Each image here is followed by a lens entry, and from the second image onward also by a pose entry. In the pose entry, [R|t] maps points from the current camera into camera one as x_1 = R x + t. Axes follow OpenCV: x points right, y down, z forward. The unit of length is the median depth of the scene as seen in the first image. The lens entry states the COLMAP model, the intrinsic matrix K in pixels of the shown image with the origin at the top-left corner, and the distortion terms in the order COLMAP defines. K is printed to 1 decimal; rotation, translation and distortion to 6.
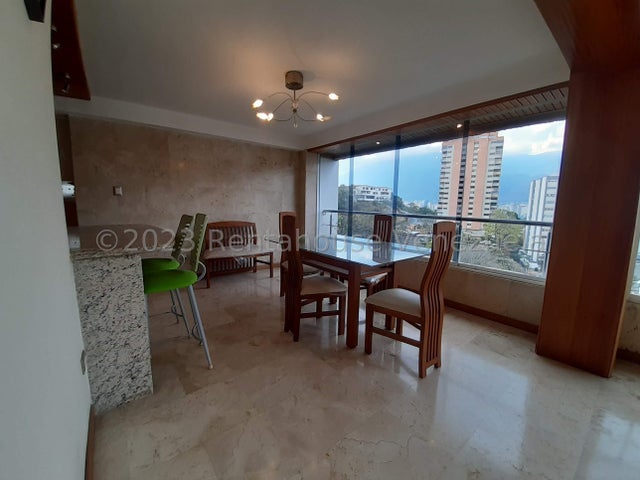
lens RADIAL K [[258.0, 0, 321.4], [0, 258.0, 238.0], [0, 0, 1]] dist [0.001906, -0.012925]
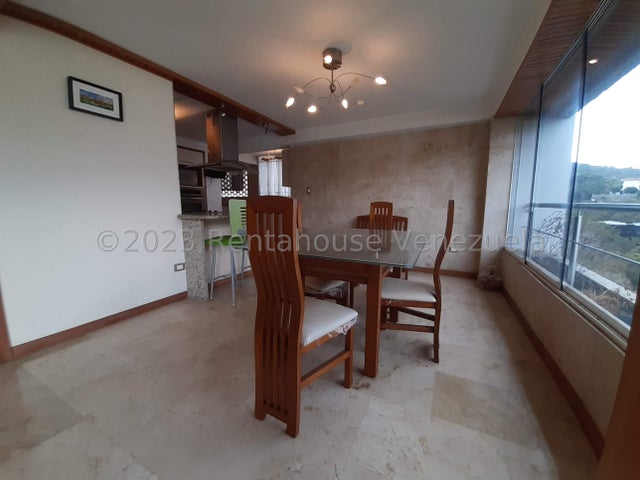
lens RADIAL K [[258.0, 0, 321.4], [0, 258.0, 238.0], [0, 0, 1]] dist [0.001906, -0.012925]
pose [[0.402181, 0.105985, -0.909405, 0.497682], [-0.116870, 0.991095, 0.063821, -0.012060], [0.908070, 0.080615, 0.410986, 0.387488]]
